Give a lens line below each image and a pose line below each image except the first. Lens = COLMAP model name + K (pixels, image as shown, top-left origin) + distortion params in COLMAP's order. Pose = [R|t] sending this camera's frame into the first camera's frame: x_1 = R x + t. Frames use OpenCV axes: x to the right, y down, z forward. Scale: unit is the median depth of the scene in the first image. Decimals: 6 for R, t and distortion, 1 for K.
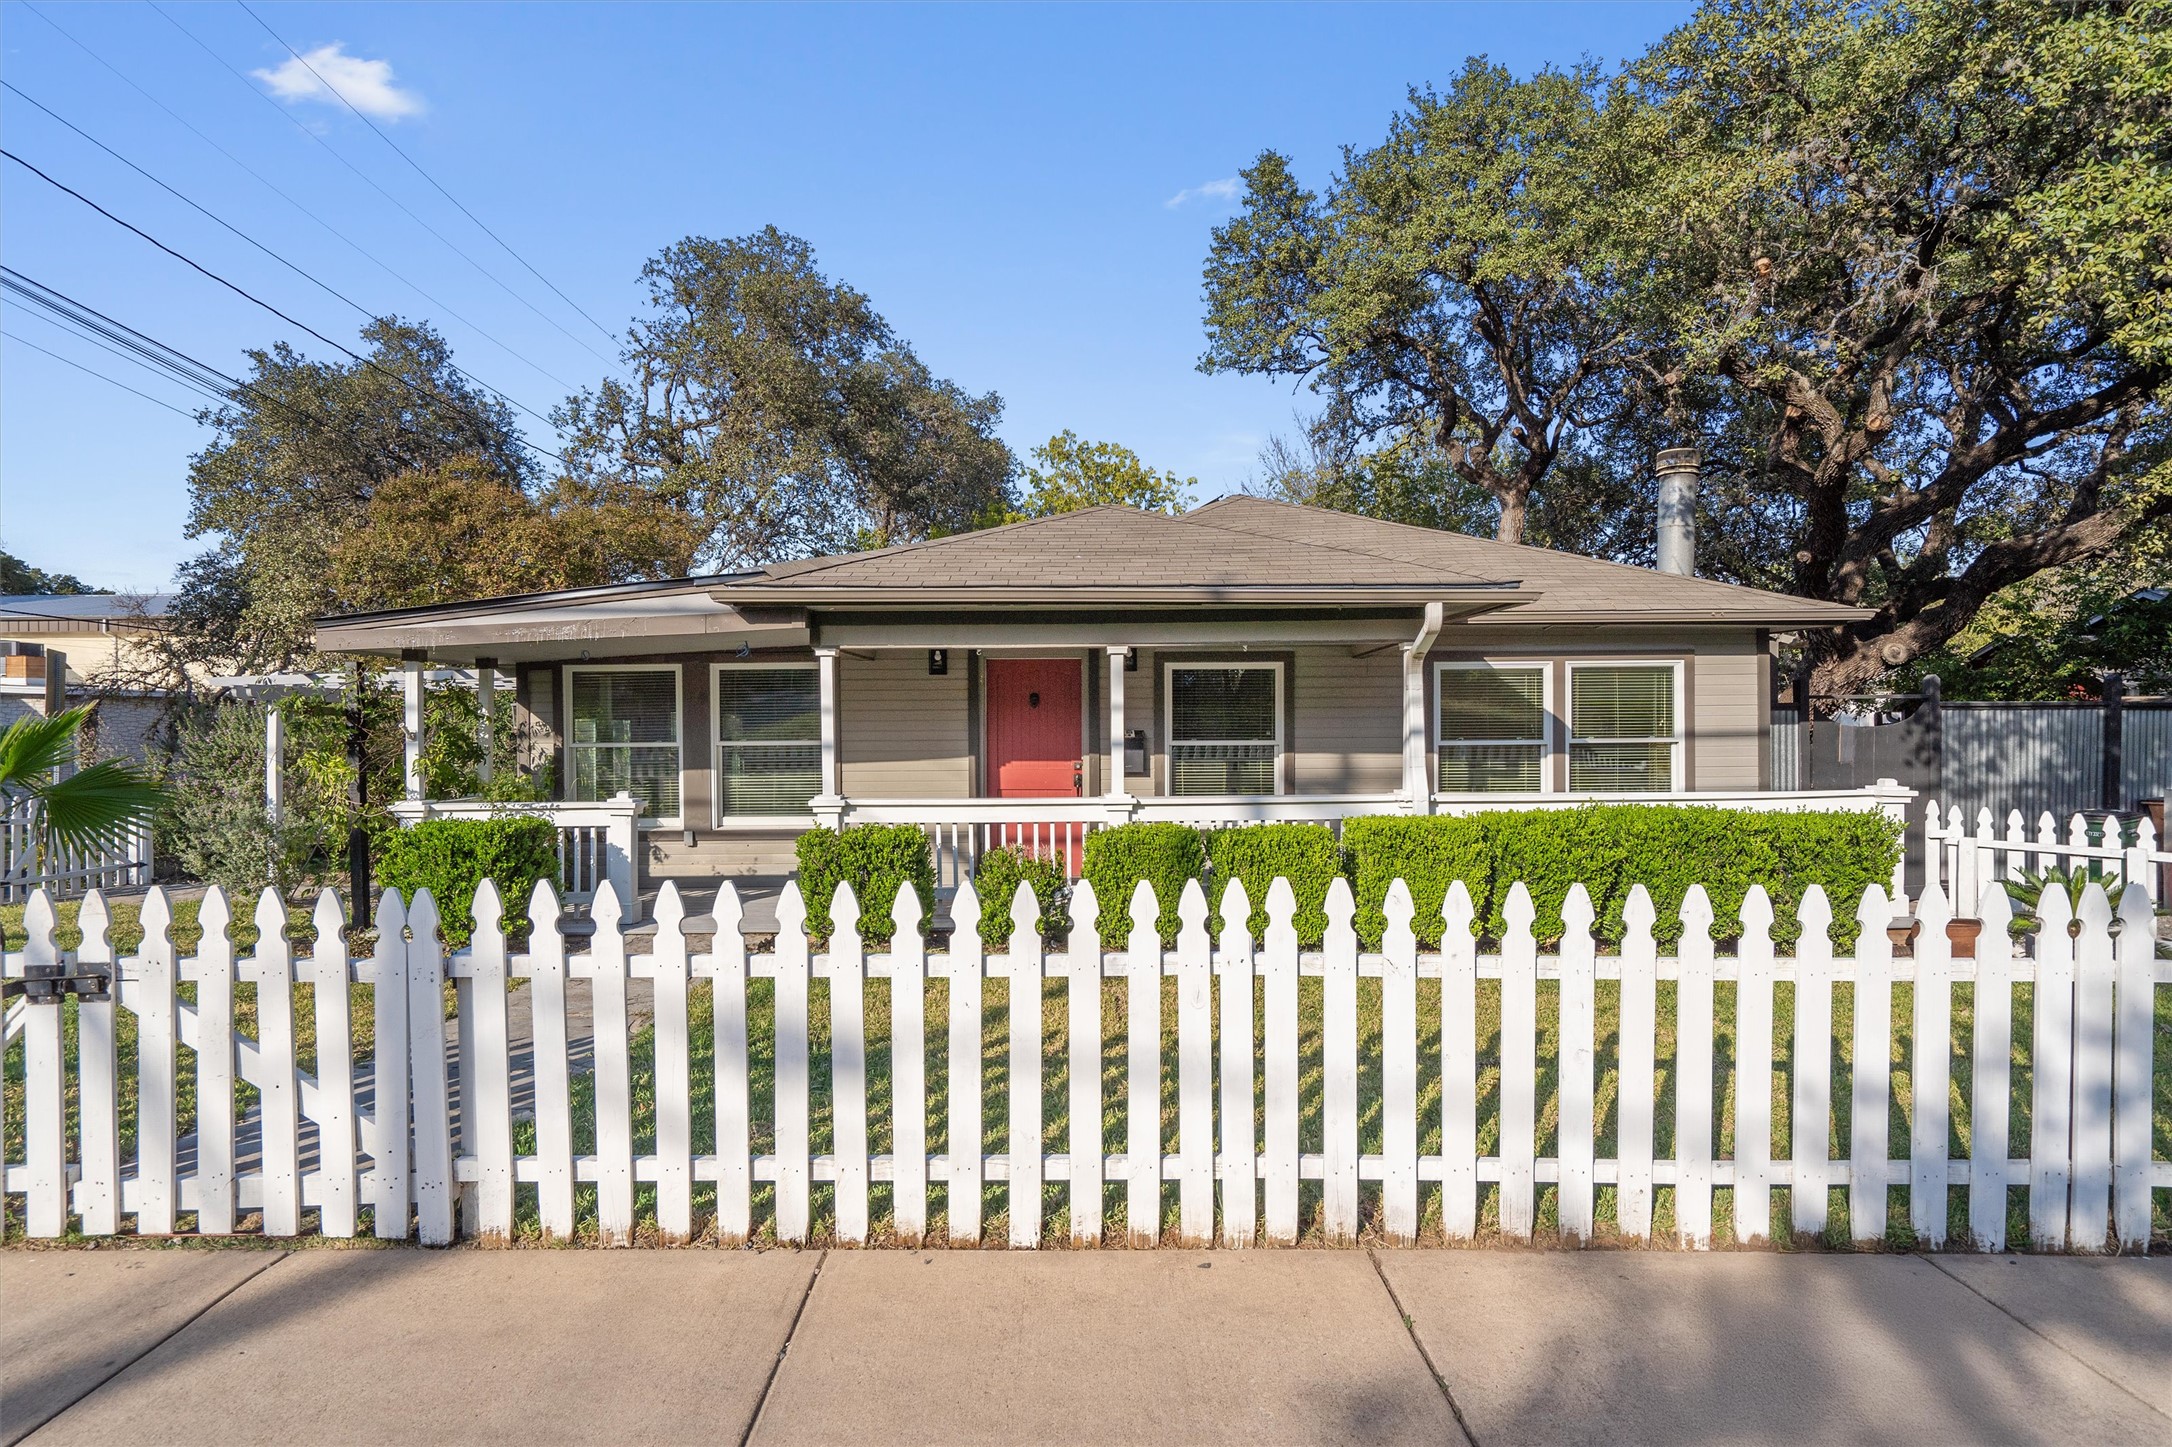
lens RADIAL K [[1133.8, 0, 1081.2], [0, 1133.8, 745.5], [0, 0, 1]] dist [0.003564, 0.000899]
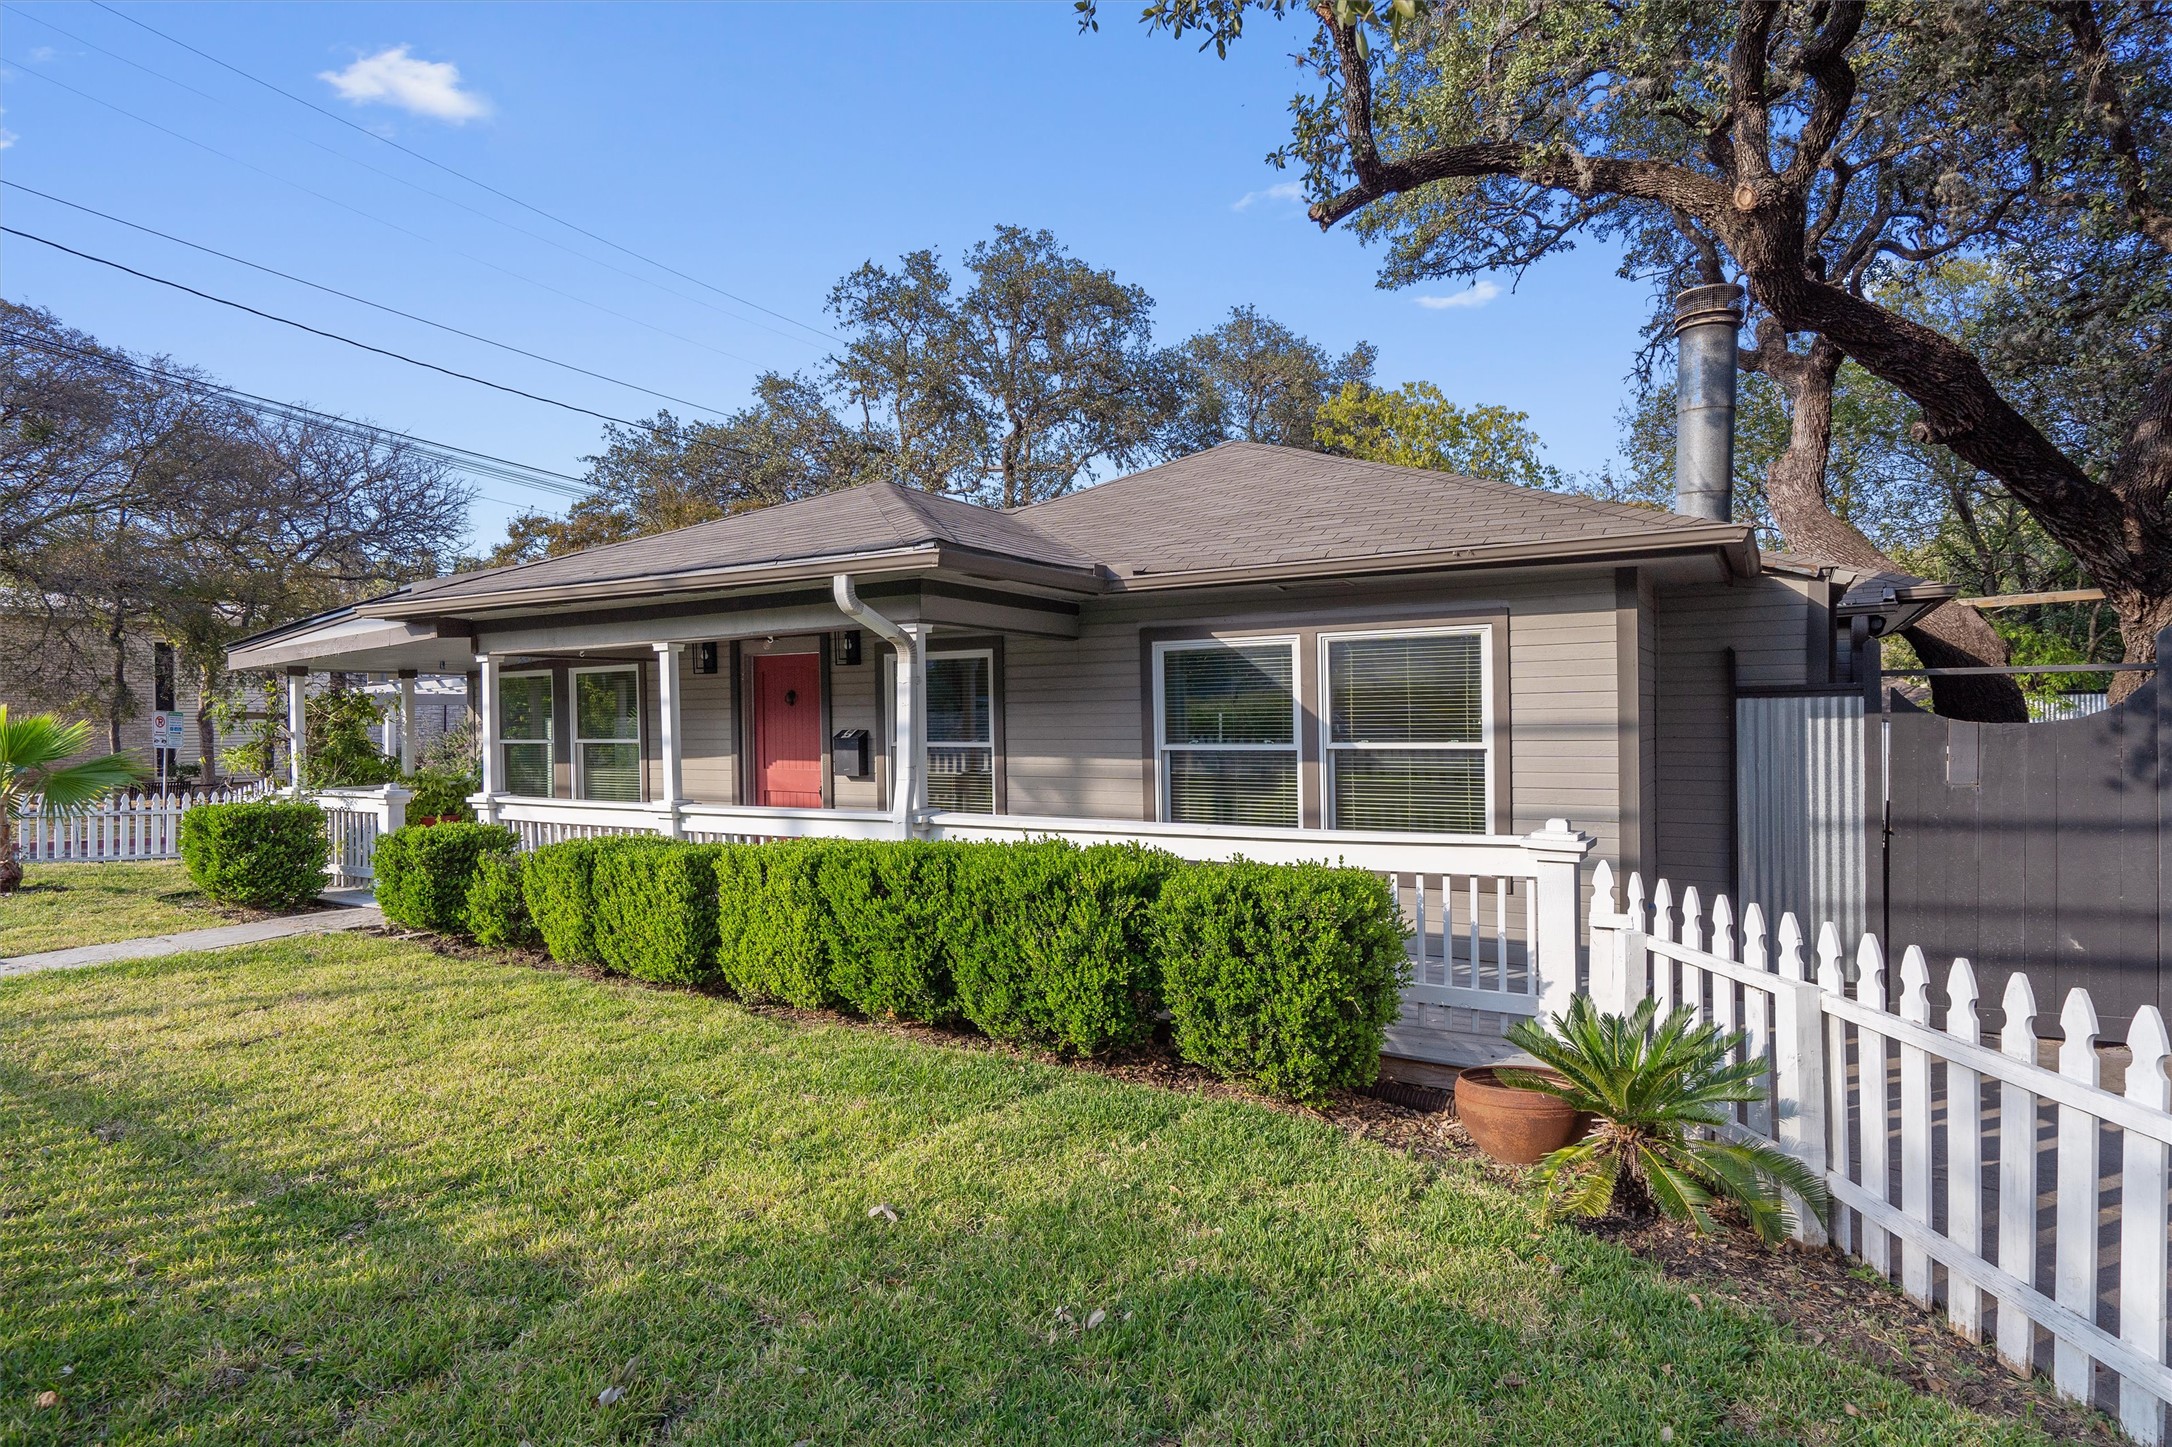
lens RADIAL K [[1193.0, 0, 1086.0], [0, 1193.0, 723.5], [0, 0, 1]] dist [0.000286, 0.000322]
pose [[0.851959, -0.003159, -0.523599, 0.699014], [-0.001651, 0.999961, -0.008720, -0.010289], [0.523606, 0.008294, 0.851920, 0.279211]]
